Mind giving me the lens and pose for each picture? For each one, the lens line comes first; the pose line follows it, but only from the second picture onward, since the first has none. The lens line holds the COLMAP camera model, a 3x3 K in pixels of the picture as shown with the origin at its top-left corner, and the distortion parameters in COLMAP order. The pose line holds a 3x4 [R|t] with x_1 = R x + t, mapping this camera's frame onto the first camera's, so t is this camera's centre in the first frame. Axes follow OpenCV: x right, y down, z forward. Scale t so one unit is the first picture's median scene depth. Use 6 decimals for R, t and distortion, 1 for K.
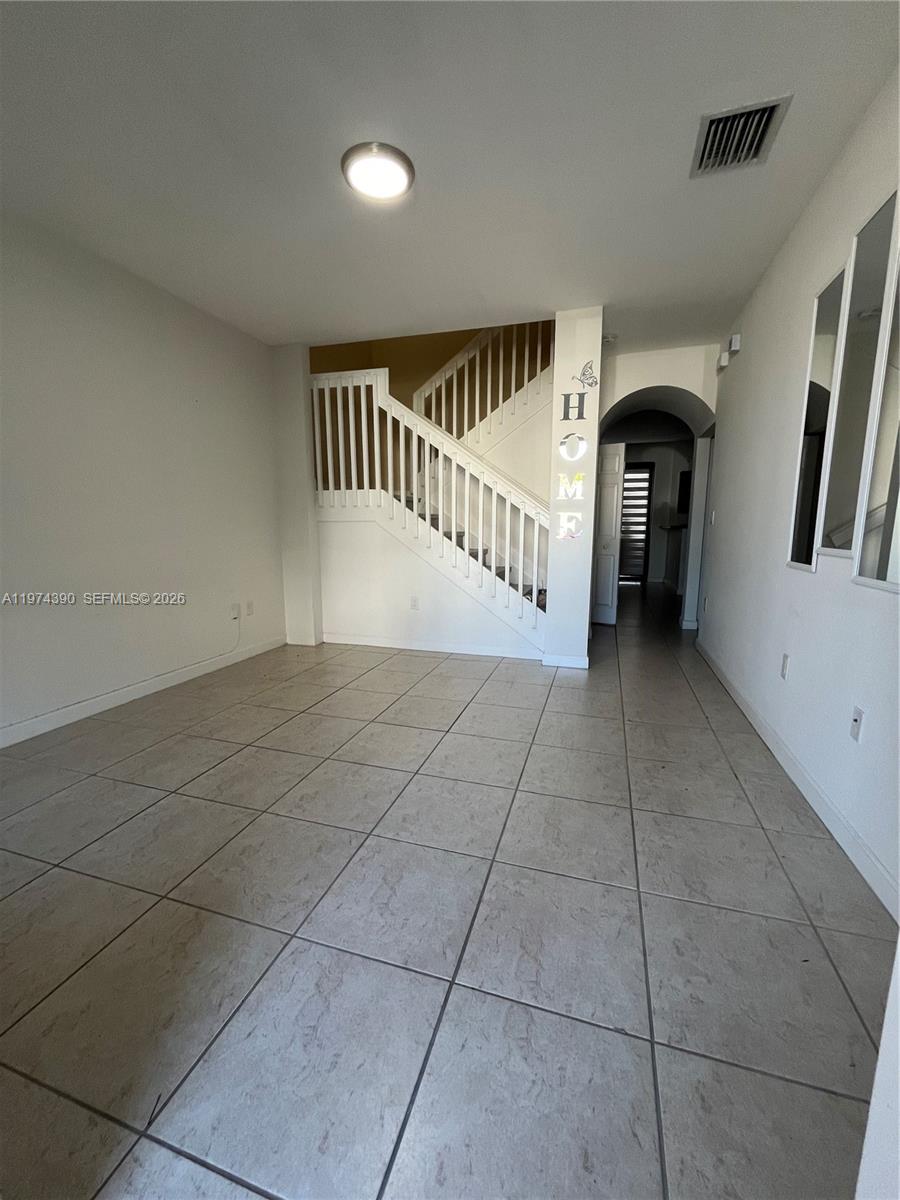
lens RADIAL K [[484.9, 0, 453.0], [0, 484.9, 602.5], [0, 0, 1]] dist [0.002755, -0.000958]
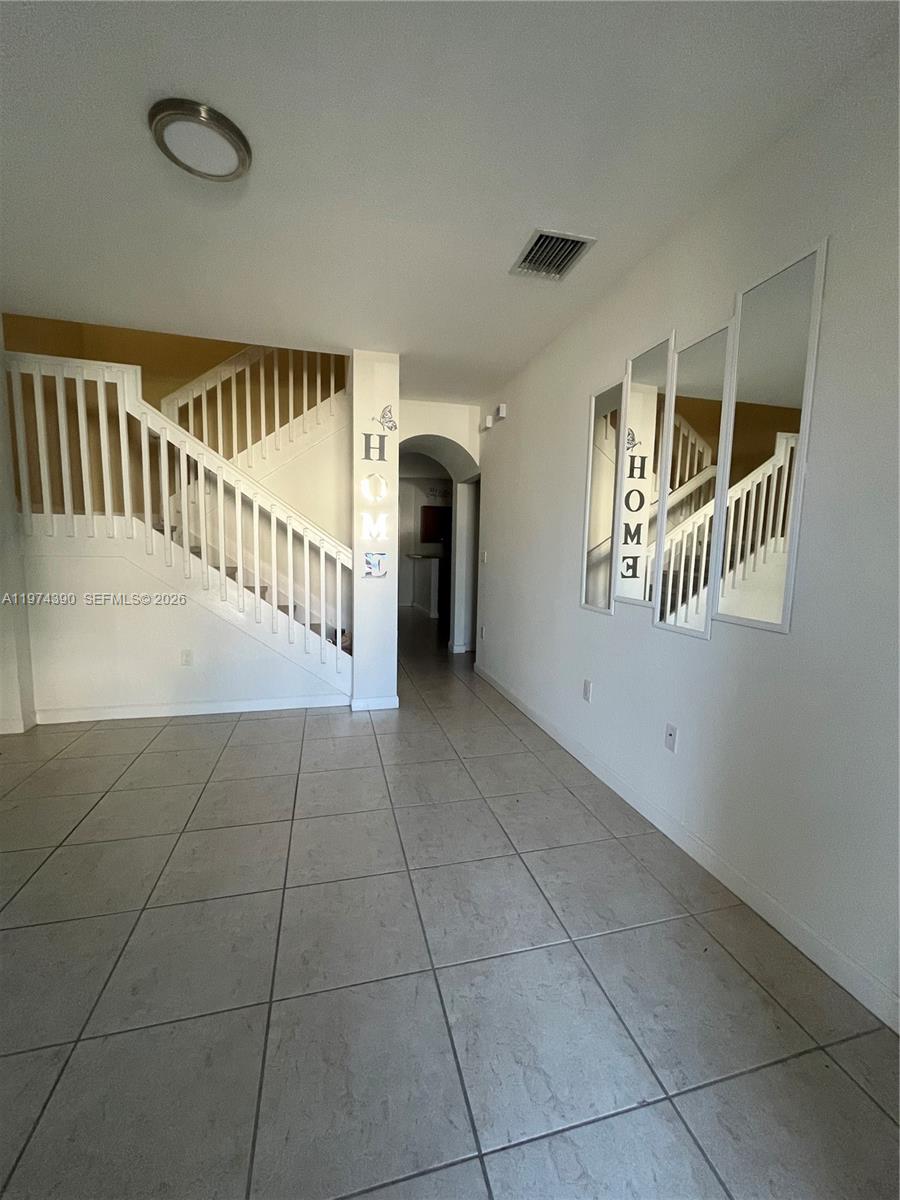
lens RADIAL K [[484.9, 0, 458.0], [0, 484.9, 604.6], [0, 0, 1]] dist [0.002755, -0.000958]
pose [[0.848876, -0.045815, 0.526603, -0.133074], [0.064903, 0.997732, -0.017820, -0.049698], [-0.524593, 0.049305, 0.849924, 0.077287]]
